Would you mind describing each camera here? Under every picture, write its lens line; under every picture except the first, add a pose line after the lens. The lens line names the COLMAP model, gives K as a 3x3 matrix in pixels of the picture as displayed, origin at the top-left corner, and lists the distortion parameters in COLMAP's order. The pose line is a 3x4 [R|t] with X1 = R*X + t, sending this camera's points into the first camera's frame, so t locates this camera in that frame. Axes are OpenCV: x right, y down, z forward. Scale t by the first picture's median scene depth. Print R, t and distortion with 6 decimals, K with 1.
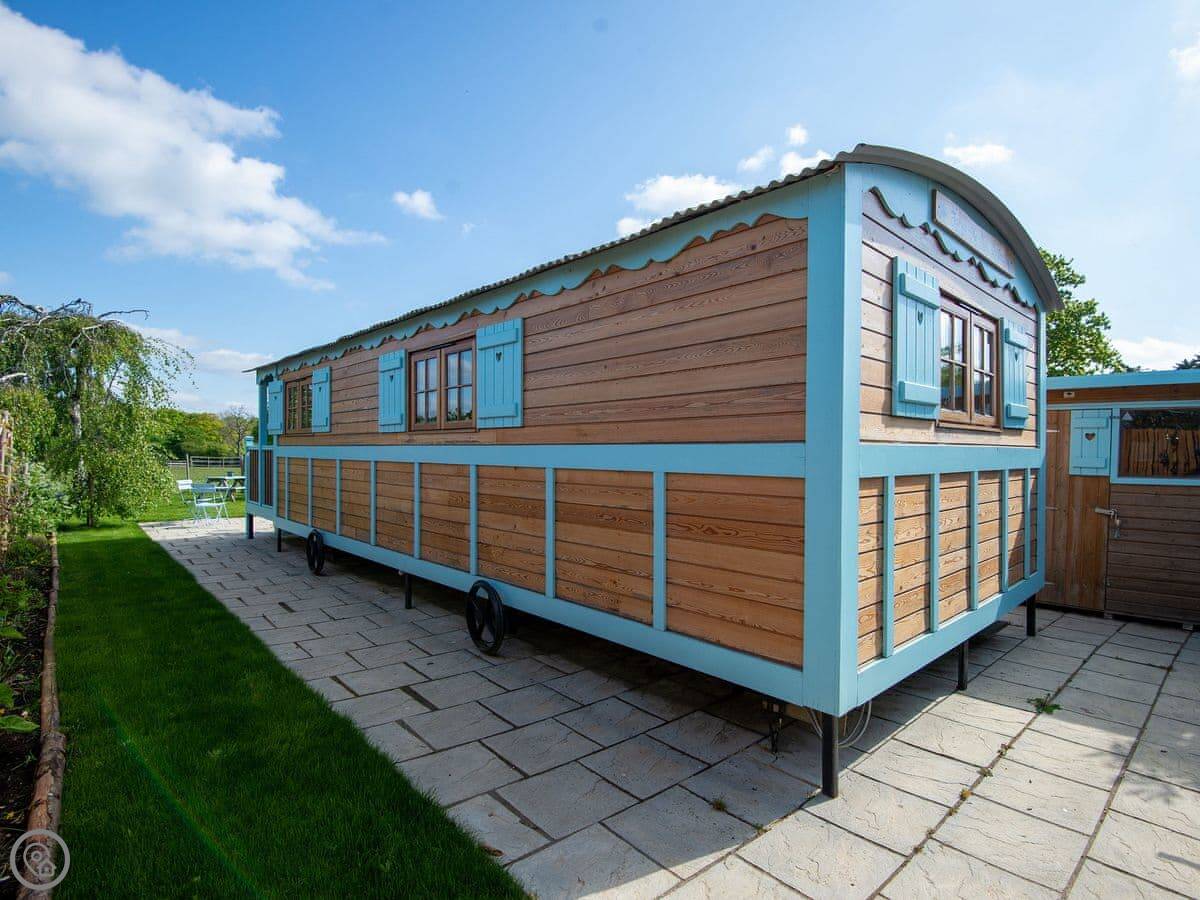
lens RADIAL K [[610.8, 0, 614.7], [0, 610.8, 443.6], [0, 0, 1]] dist [0.041600, -0.015080]
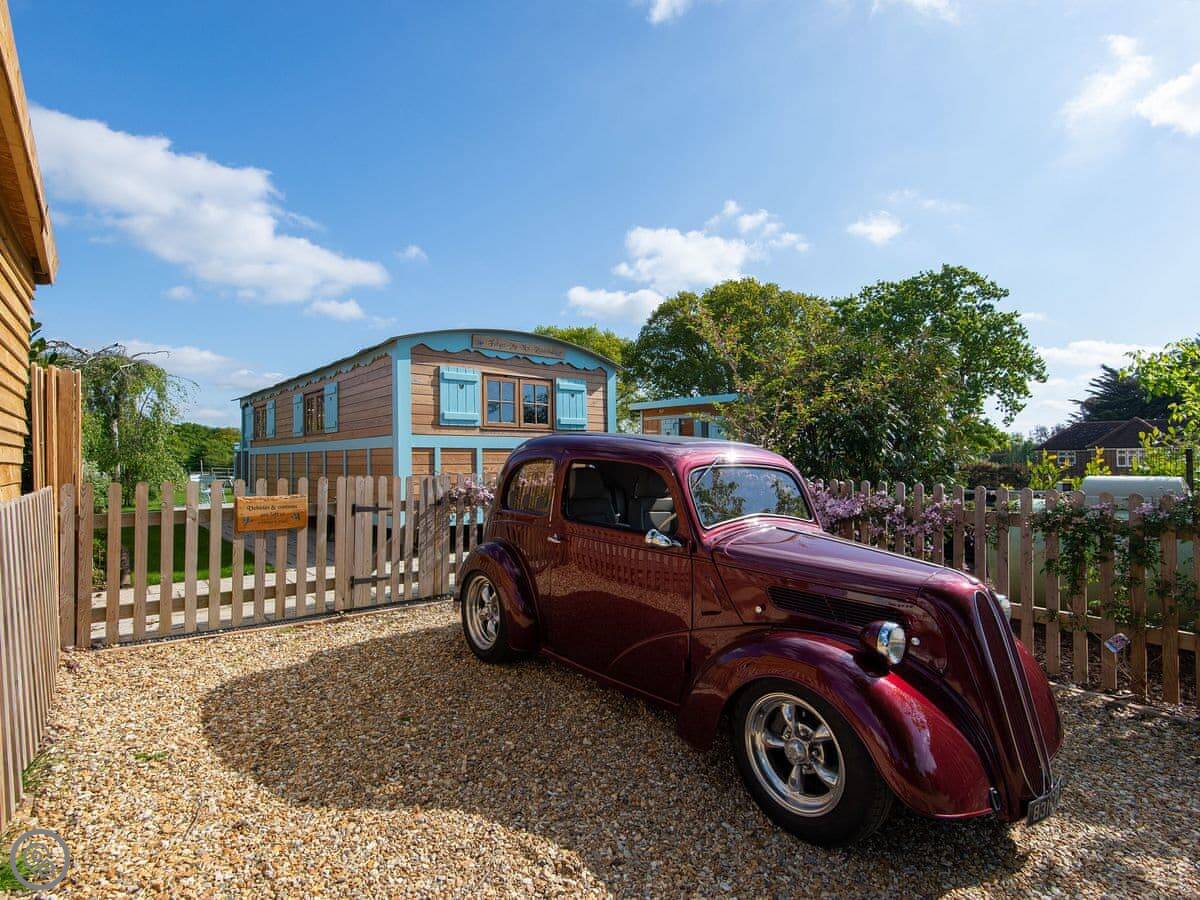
lens RADIAL K [[610.8, 0, 611.0], [0, 610.8, 448.2], [0, 0, 1]] dist [0.041600, -0.015080]
pose [[0.999589, -0.014844, -0.024544, 0.963726], [0.014703, 0.999874, -0.005930, 0.063962], [0.024629, 0.005567, 0.999681, -1.291135]]
